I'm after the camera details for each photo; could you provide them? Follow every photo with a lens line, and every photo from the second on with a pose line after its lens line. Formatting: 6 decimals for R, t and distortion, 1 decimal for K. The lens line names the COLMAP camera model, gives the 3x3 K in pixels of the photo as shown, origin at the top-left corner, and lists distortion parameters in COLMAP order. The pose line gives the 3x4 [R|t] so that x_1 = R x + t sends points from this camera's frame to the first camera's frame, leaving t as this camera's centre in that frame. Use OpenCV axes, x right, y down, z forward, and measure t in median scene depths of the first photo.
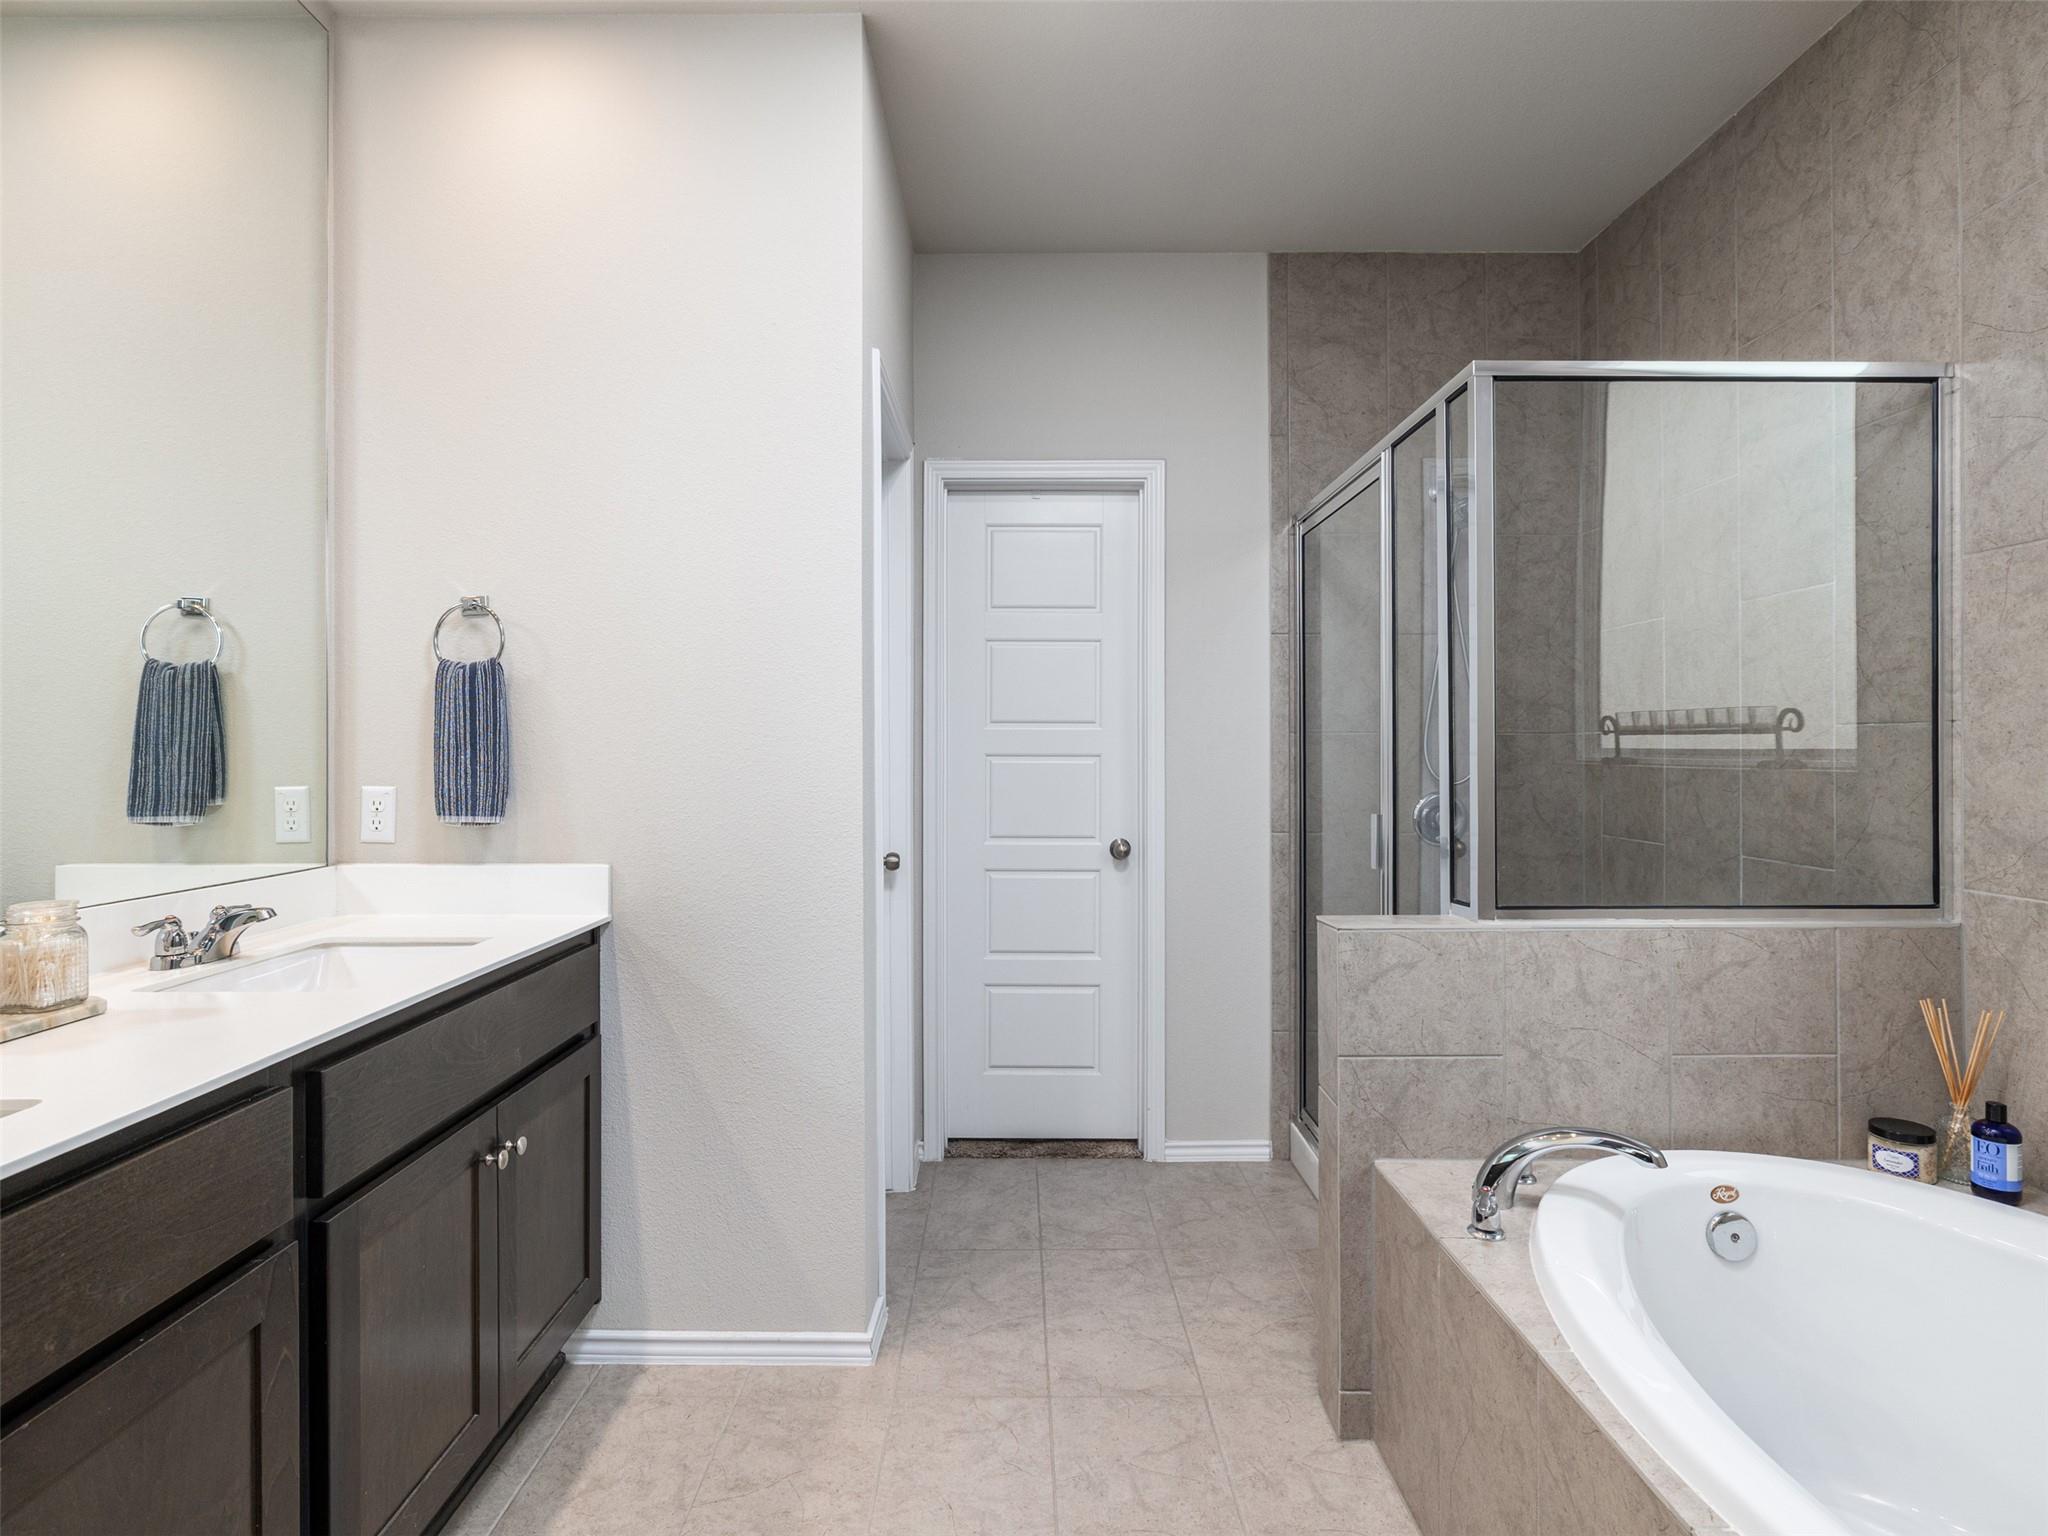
lens RADIAL K [[1031.8, 0, 1034.9], [0, 1031.8, 752.7], [0, 0, 1]] dist [-0.005230, 0.000835]
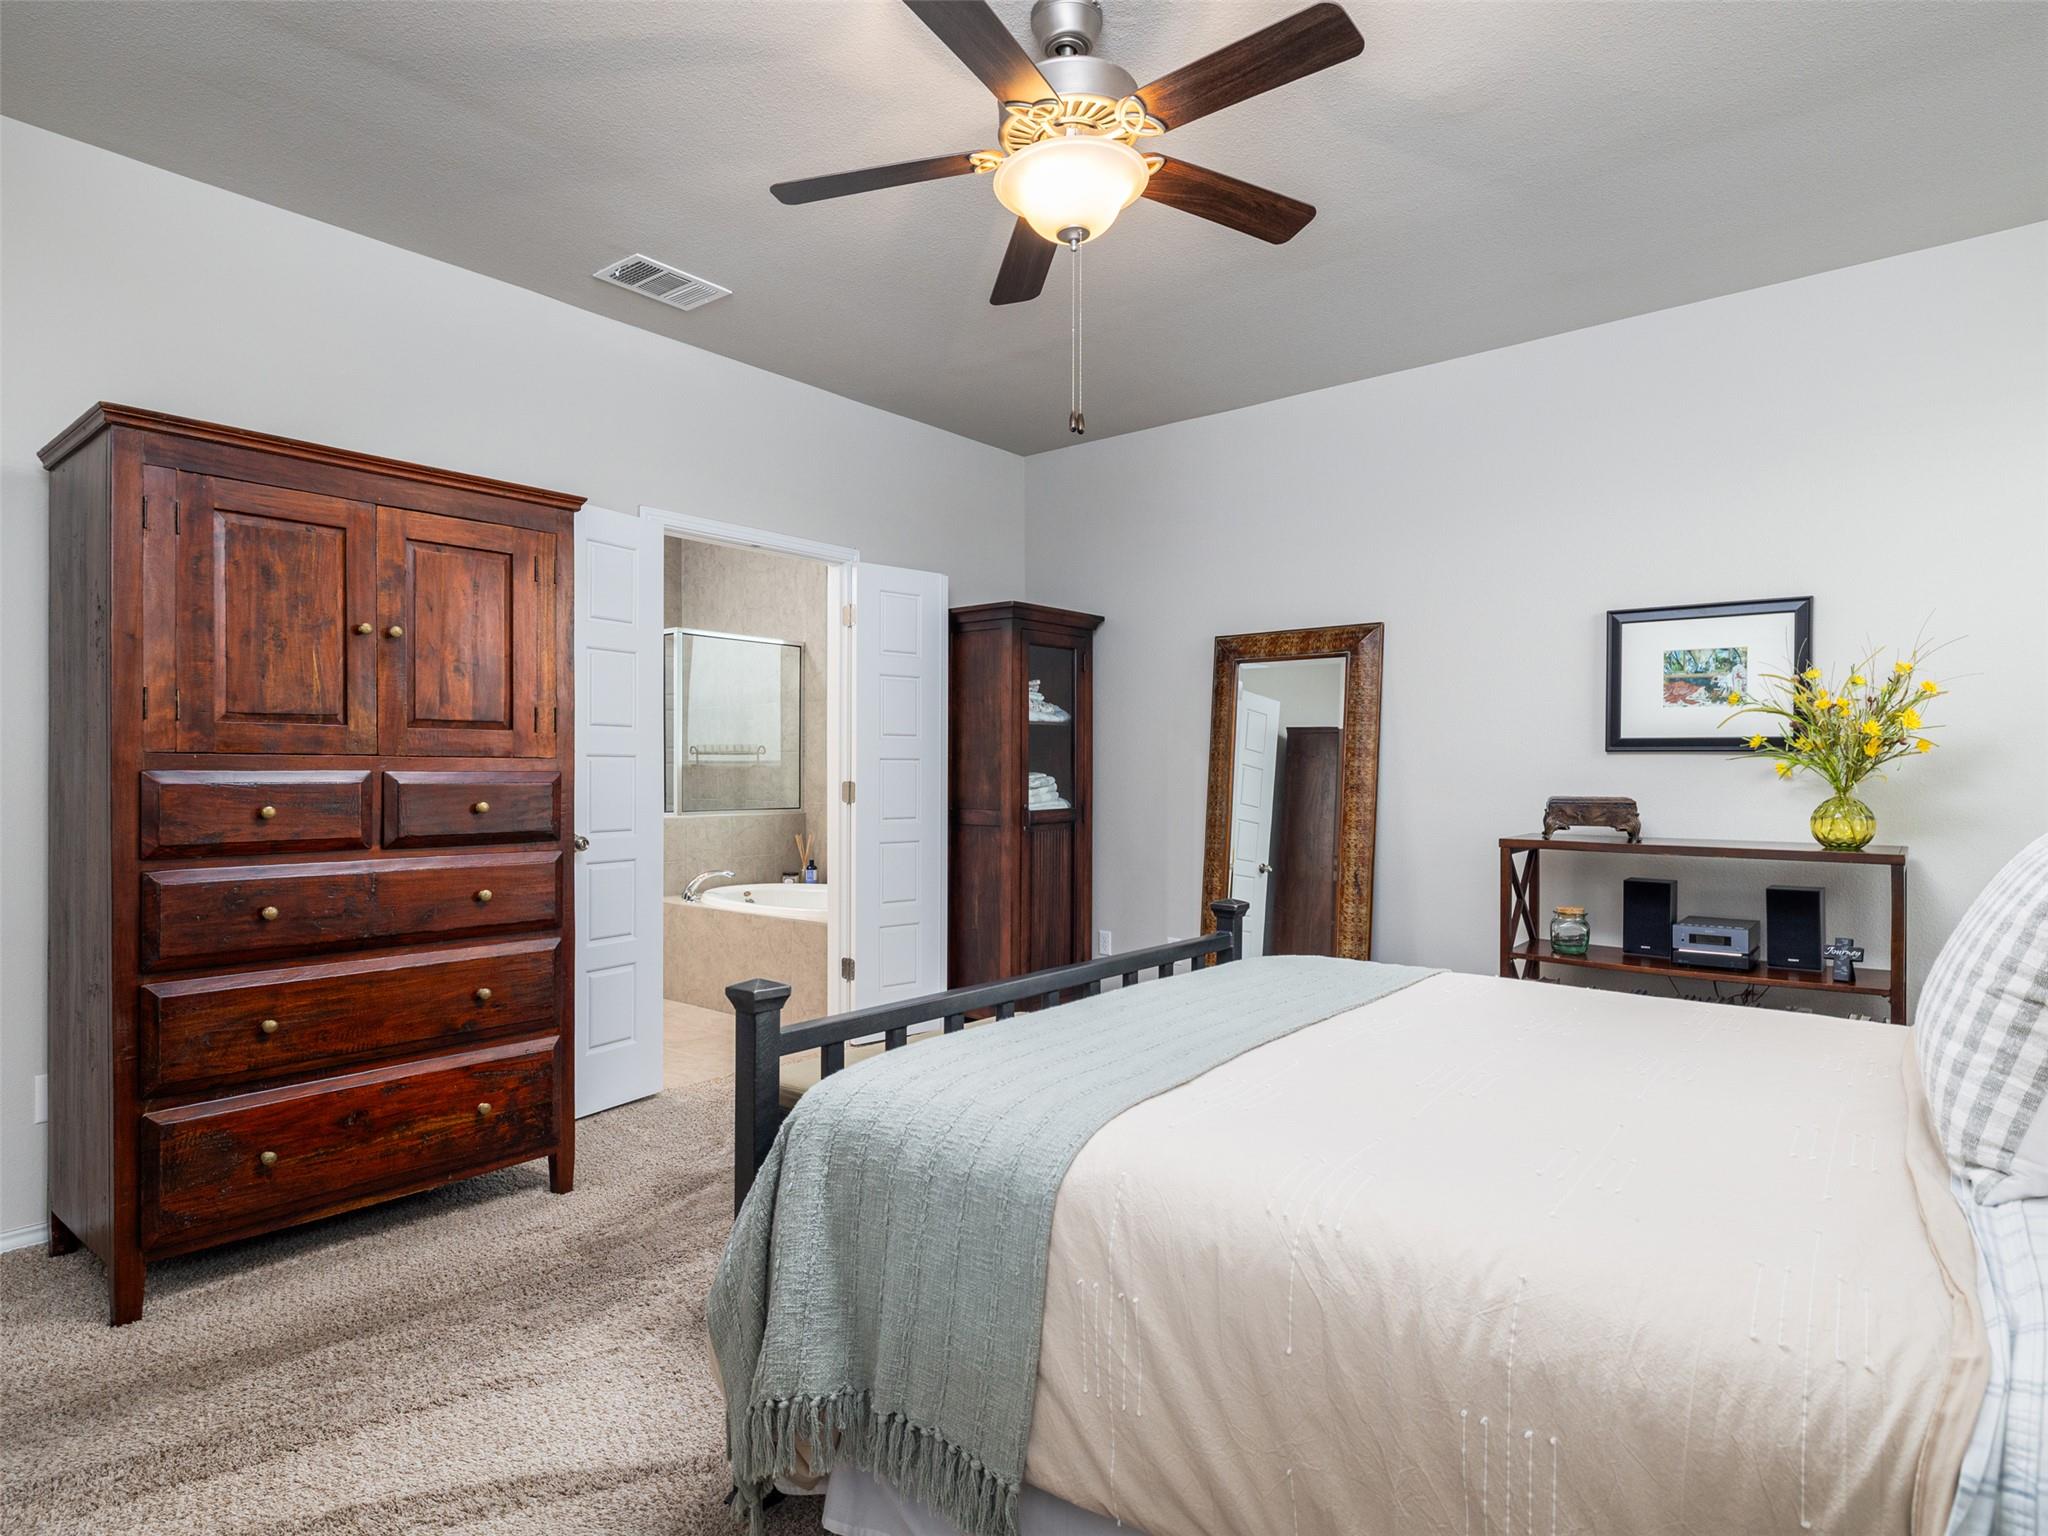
lens RADIAL K [[1128.1, 0, 1023.1], [0, 1128.1, 774.5], [0, 0, 1]] dist [0.004288, -0.002536]
pose [[0.634407, 0.005559, 0.772979, -1.450079], [-0.003731, 0.999985, -0.004129, 0.054478], [-0.772990, -0.000265, 0.634418, -1.828867]]
